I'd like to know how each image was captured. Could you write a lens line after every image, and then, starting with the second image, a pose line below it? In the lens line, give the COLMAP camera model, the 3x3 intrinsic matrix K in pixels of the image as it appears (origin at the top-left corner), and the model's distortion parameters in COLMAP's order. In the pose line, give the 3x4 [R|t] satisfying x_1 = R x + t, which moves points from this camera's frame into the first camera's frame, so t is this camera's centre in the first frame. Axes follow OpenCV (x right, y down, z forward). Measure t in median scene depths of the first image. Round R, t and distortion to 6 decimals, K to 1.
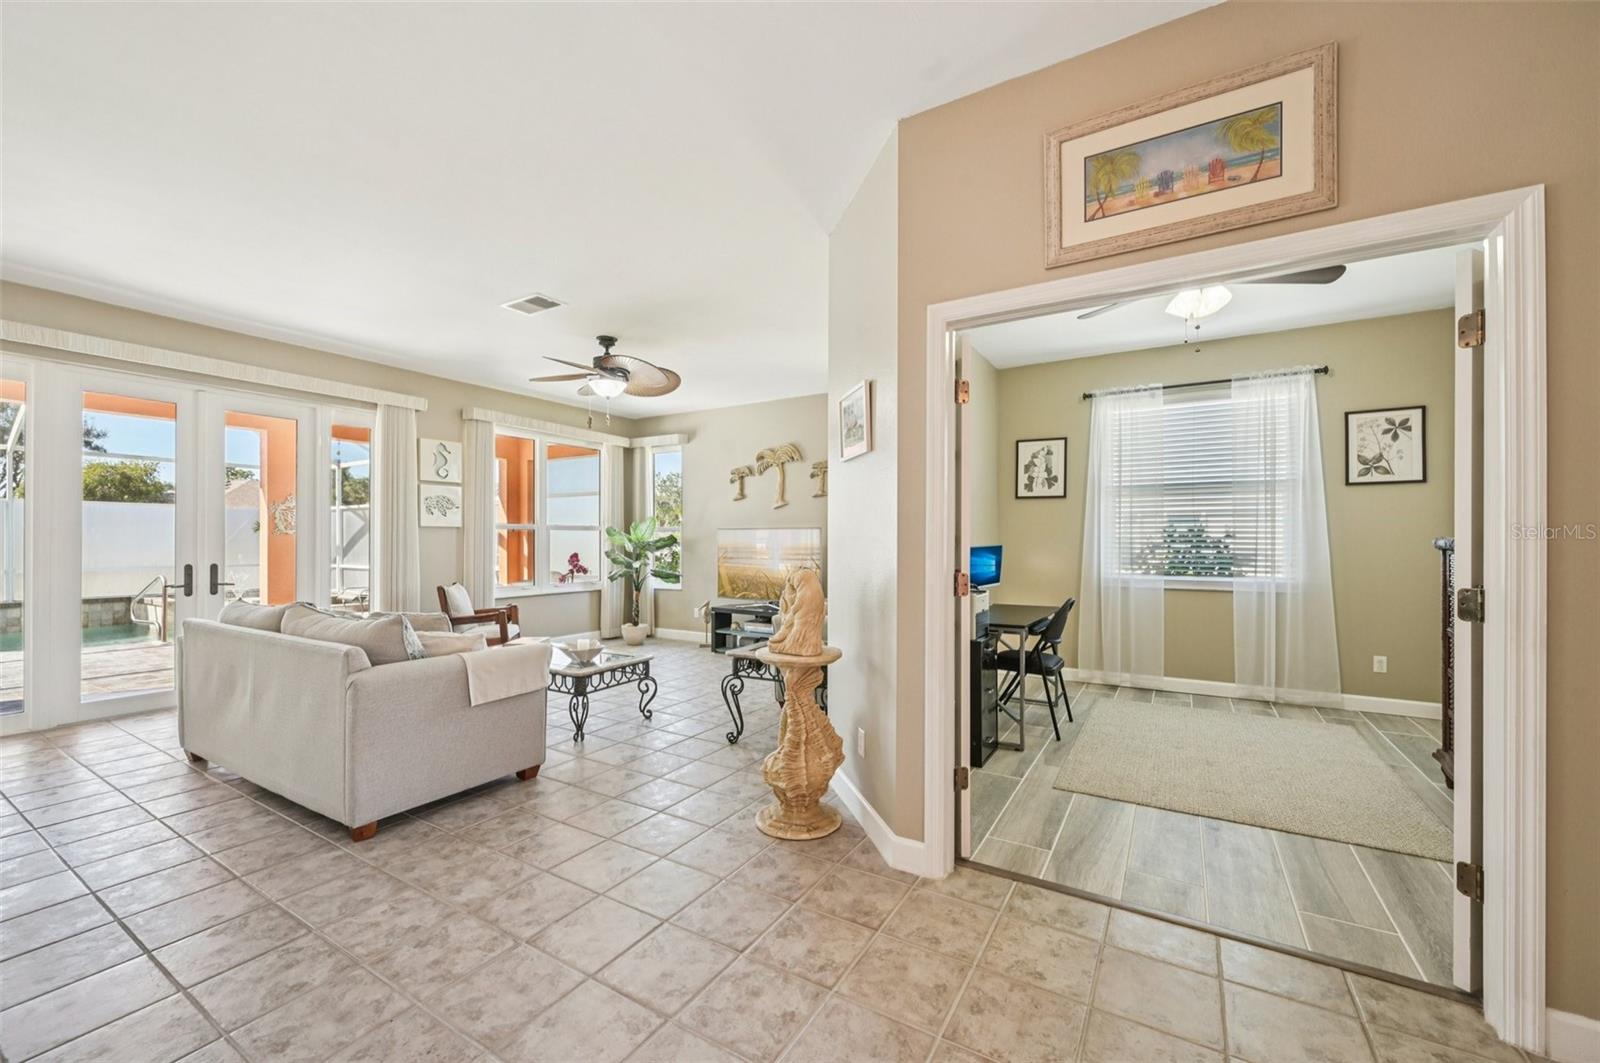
lens RADIAL K [[633.6, 0, 799.6], [0, 633.6, 539.3], [0, 0, 1]] dist [-0.000418, -0.000157]
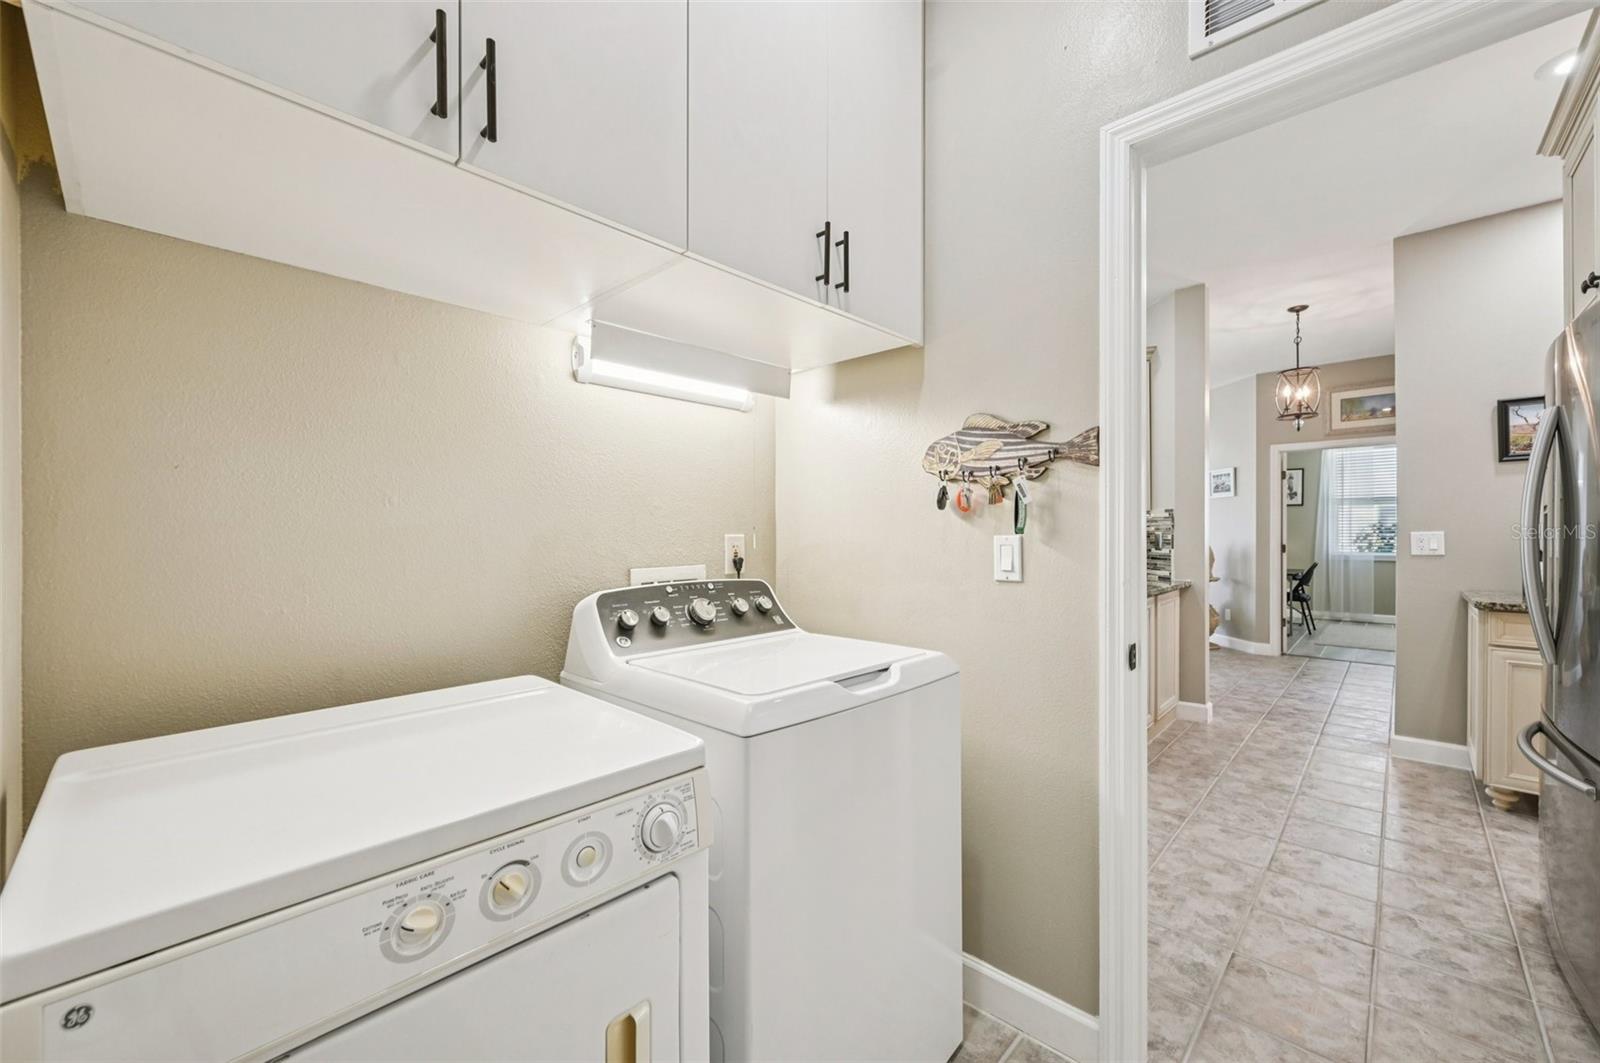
lens RADIAL K [[633.6, 0, 799.6], [0, 633.6, 533.2], [0, 0, 1]] dist [-0.000418, -0.000157]
pose [[0.976663, -0.001103, -0.214777, -0.975155], [0.001453, 0.999998, 0.001473, 0.002625], [0.214775, -0.001751, 0.976662, -1.710564]]
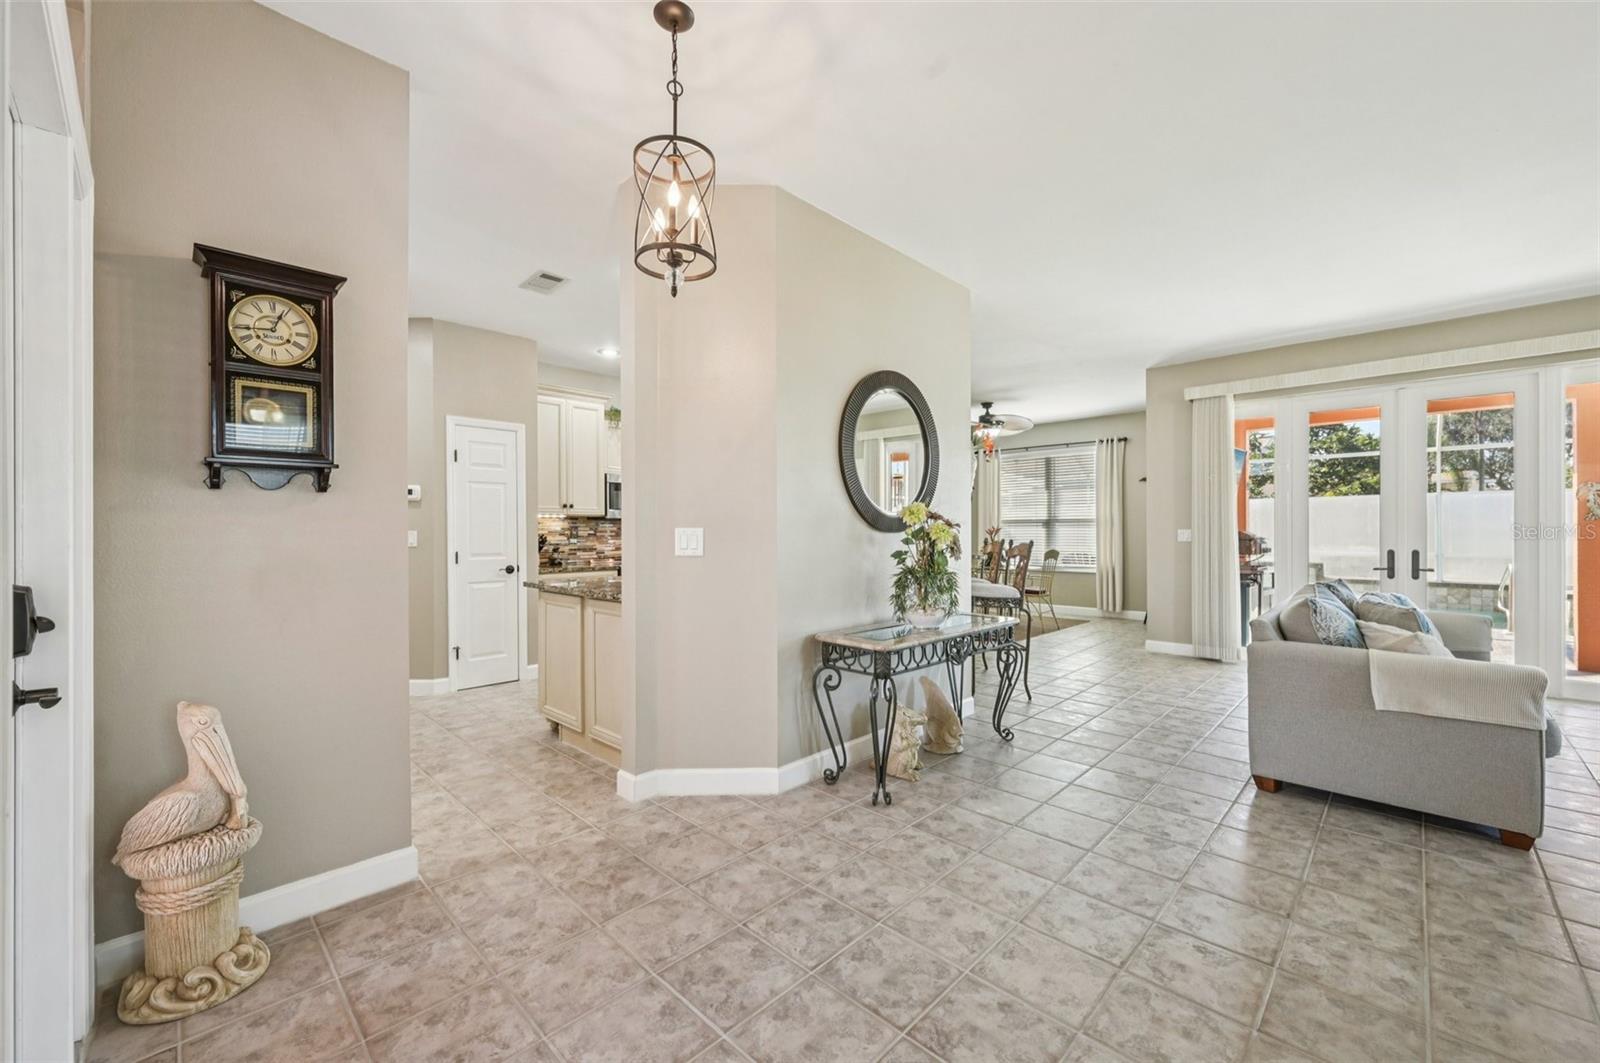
lens RADIAL K [[633.6, 0, 806.2], [0, 633.6, 545.5], [0, 0, 1]] dist [-0.000418, -0.000157]
pose [[-0.215873, 0.023905, -0.976129, 0.194883], [0.004179, 0.999714, 0.023558, 0.001036], [0.976412, 0.001006, -0.215911, 0.144495]]
